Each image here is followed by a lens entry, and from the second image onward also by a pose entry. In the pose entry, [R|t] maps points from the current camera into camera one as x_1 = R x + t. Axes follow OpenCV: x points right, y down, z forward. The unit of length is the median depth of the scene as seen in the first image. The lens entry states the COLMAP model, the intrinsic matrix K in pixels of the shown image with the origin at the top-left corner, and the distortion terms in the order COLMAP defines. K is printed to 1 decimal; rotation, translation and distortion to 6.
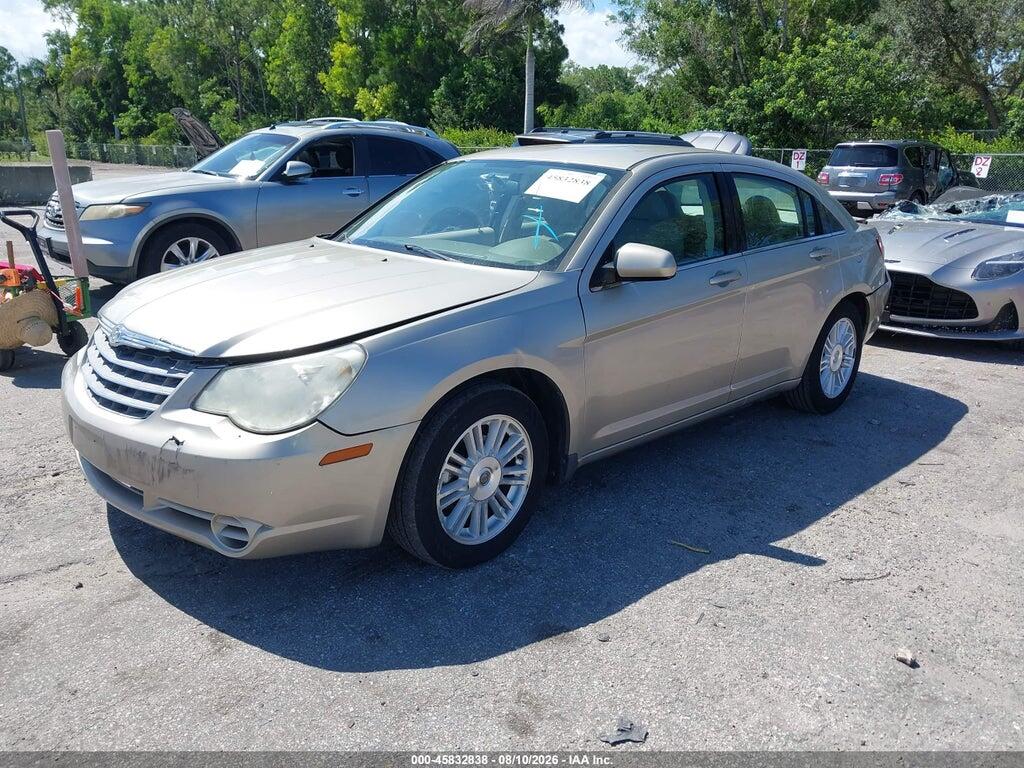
lens RADIAL K [[797.8, 0, 509.0], [0, 797.8, 386.7], [0, 0, 1]] dist [-0.036666, 0.040778]
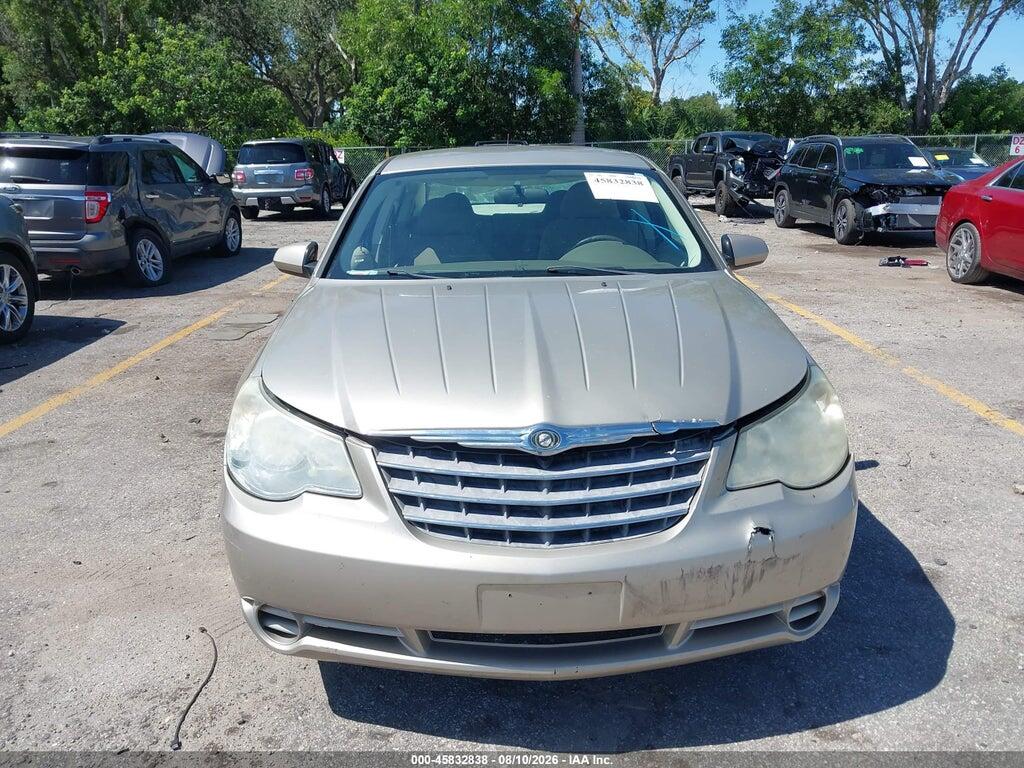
lens RADIAL K [[797.8, 0, 509.0], [0, 797.8, 386.7], [0, 0, 1]] dist [-0.036666, 0.040778]
pose [[0.690209, -0.234934, 0.684411, -0.120418], [0.234247, 0.967440, 0.095857, -0.022471], [-0.684646, 0.094160, 0.722768, 0.064269]]
